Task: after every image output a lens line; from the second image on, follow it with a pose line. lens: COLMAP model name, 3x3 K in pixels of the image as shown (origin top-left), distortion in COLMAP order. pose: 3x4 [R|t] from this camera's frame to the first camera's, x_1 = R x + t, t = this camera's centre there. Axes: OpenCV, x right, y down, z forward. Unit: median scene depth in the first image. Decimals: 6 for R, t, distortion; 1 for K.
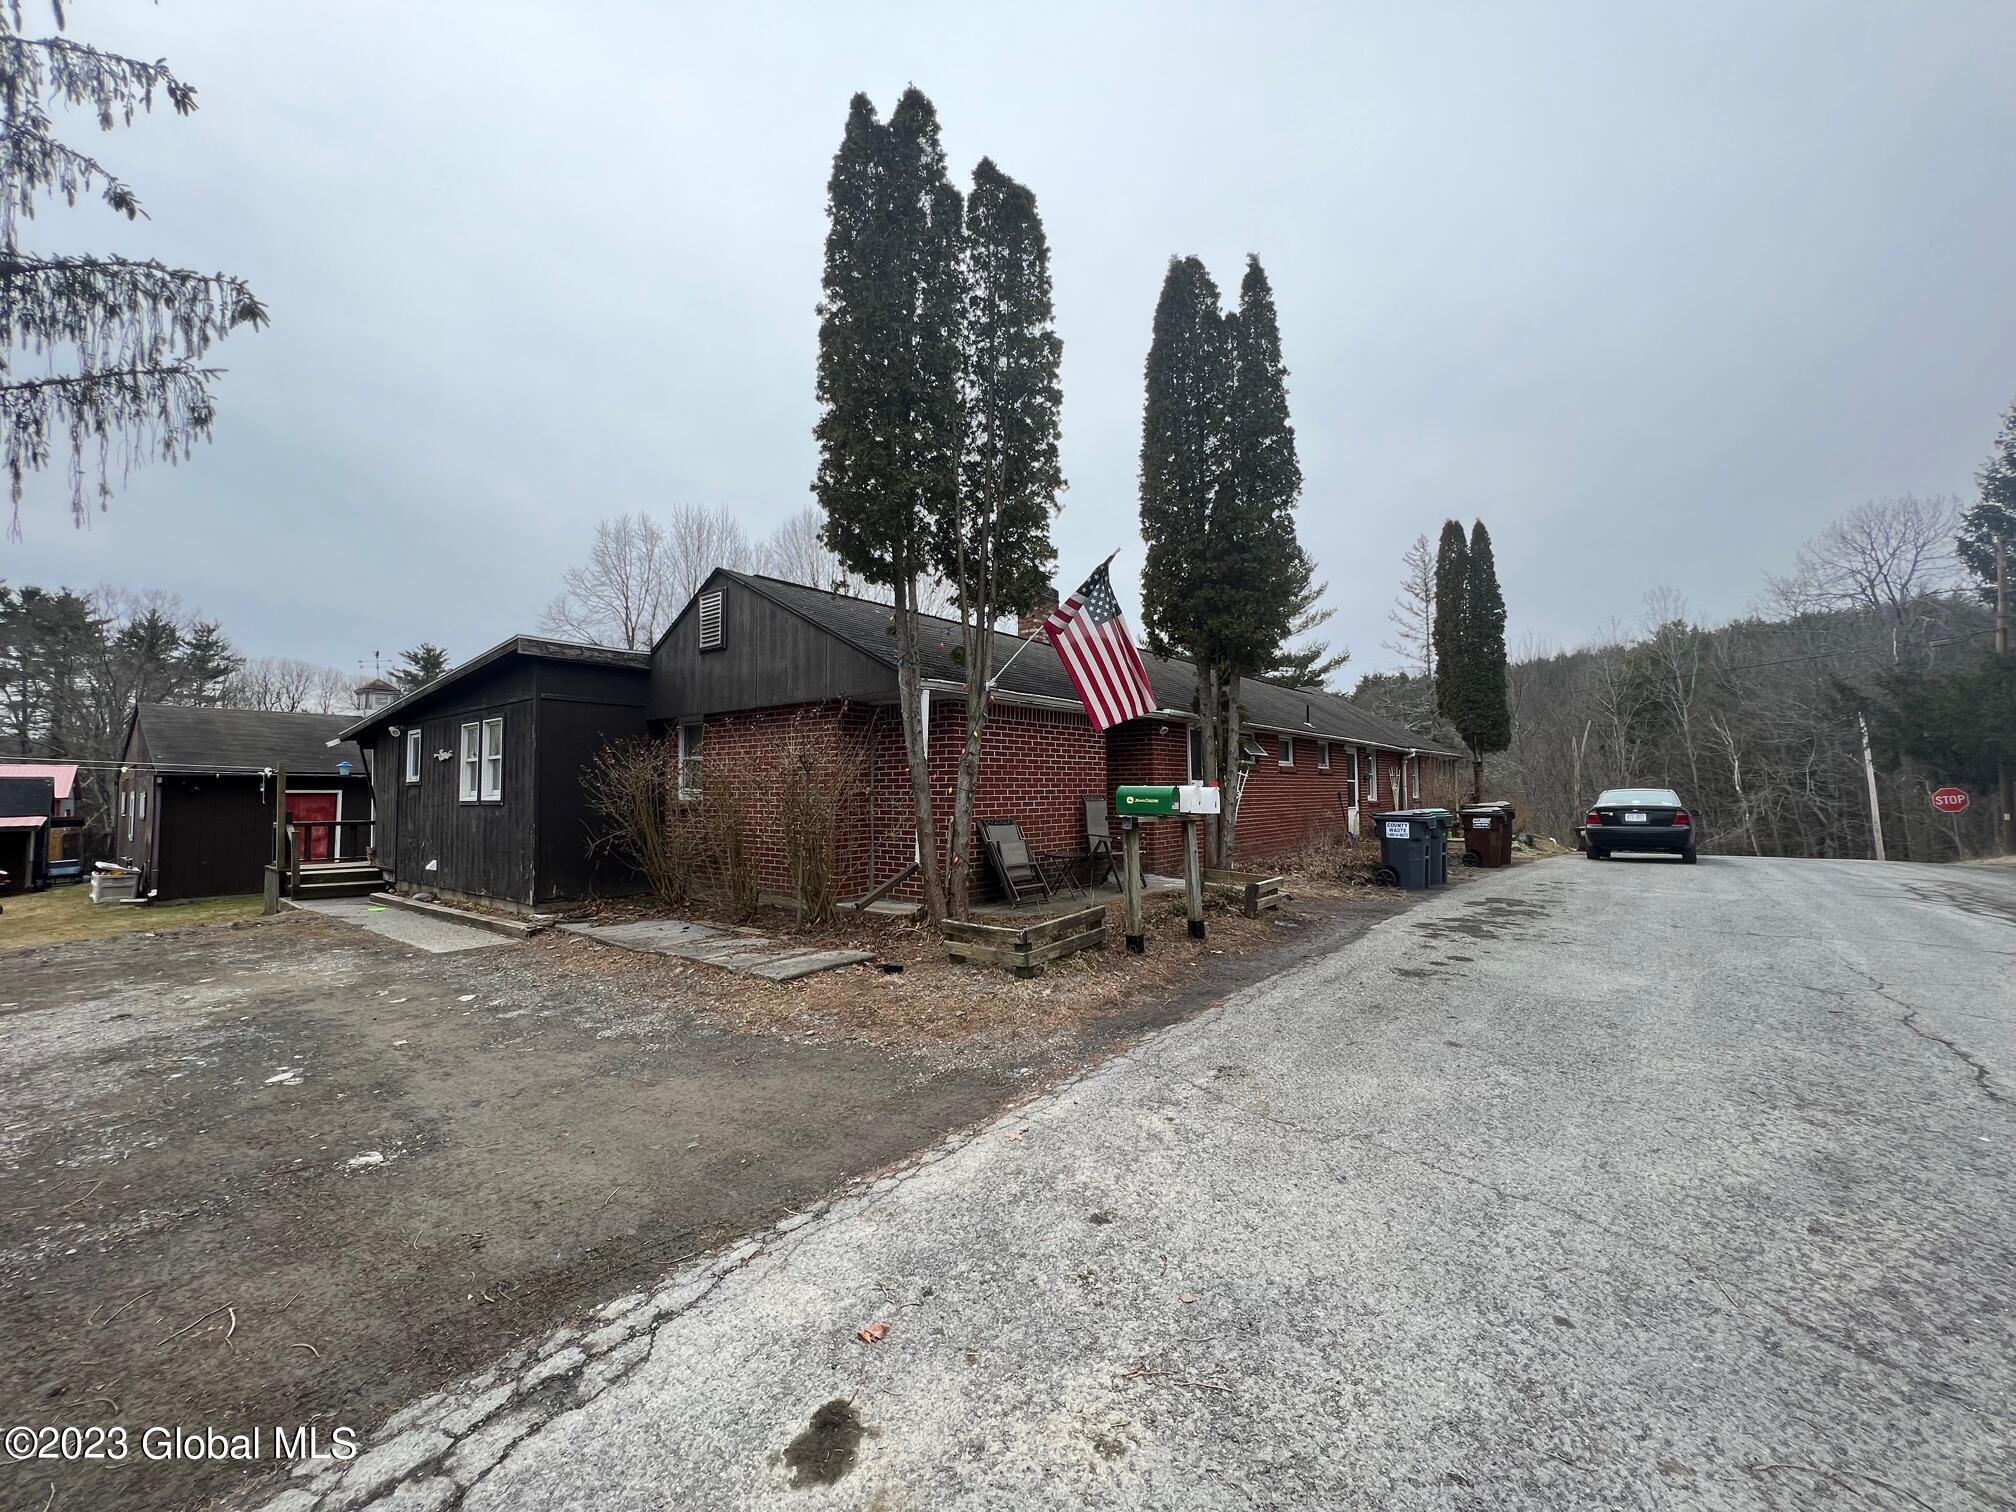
lens RADIAL K [[808.2, 0, 997.5], [0, 808.2, 748.1], [0, 0, 1]] dist [-0.001998, -0.000590]
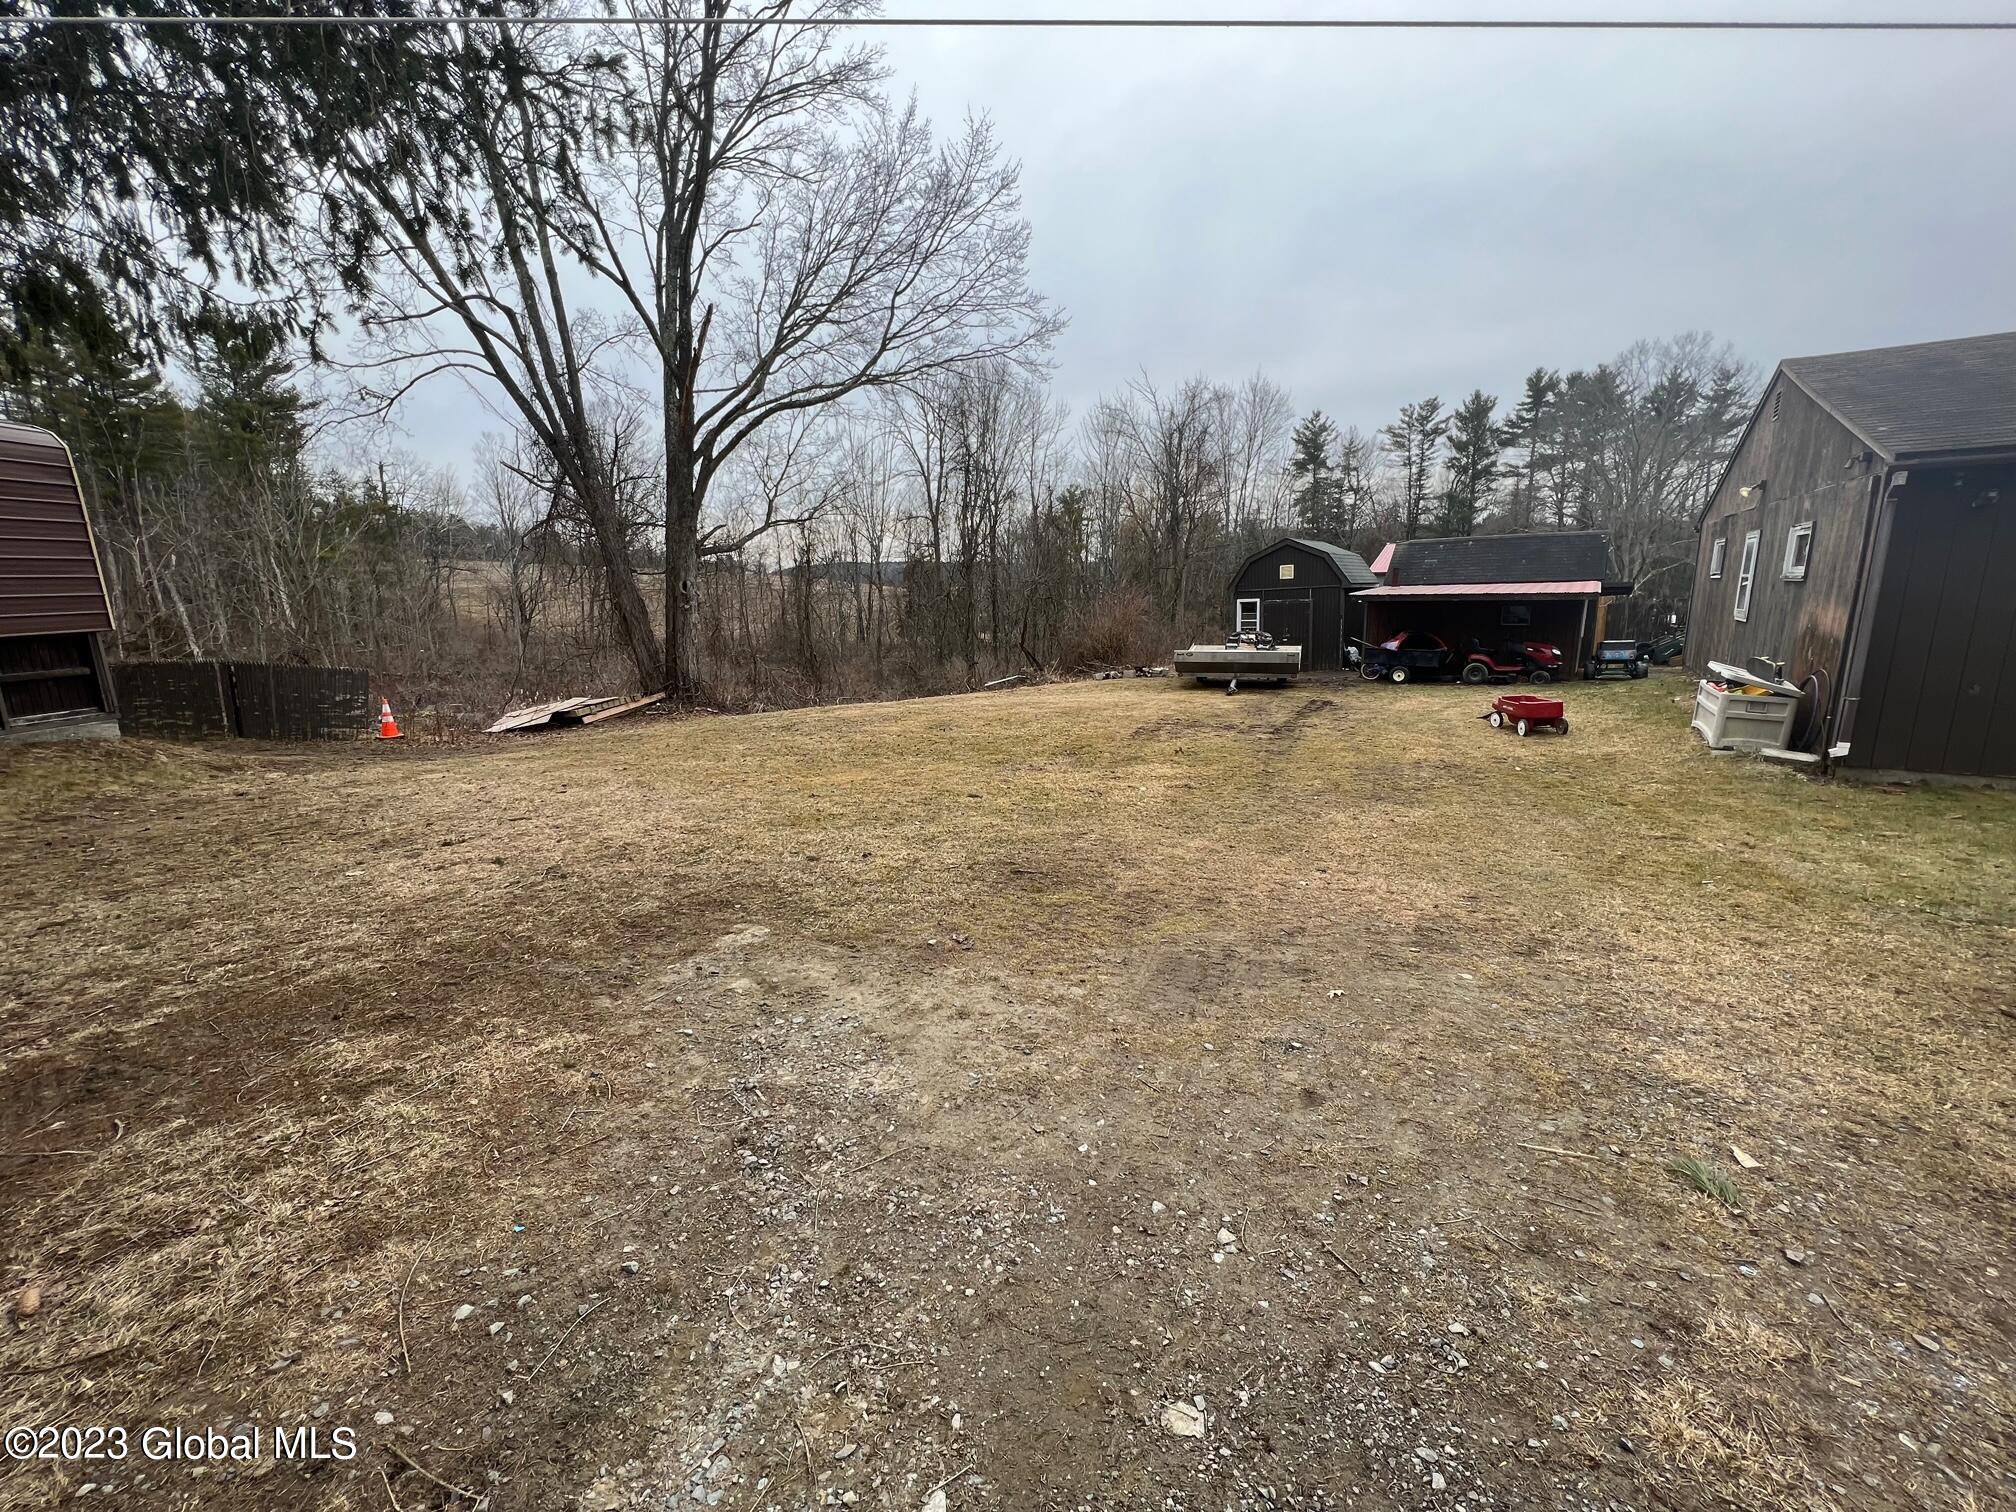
lens RADIAL K [[808.2, 0, 999.8], [0, 808.2, 757.5], [0, 0, 1]] dist [-0.001998, -0.000590]
pose [[0.103762, 0.211543, -0.971845, -0.131509], [0.076597, 0.972518, 0.219868, 0.010339], [0.991648, -0.097255, 0.084707, 0.099919]]
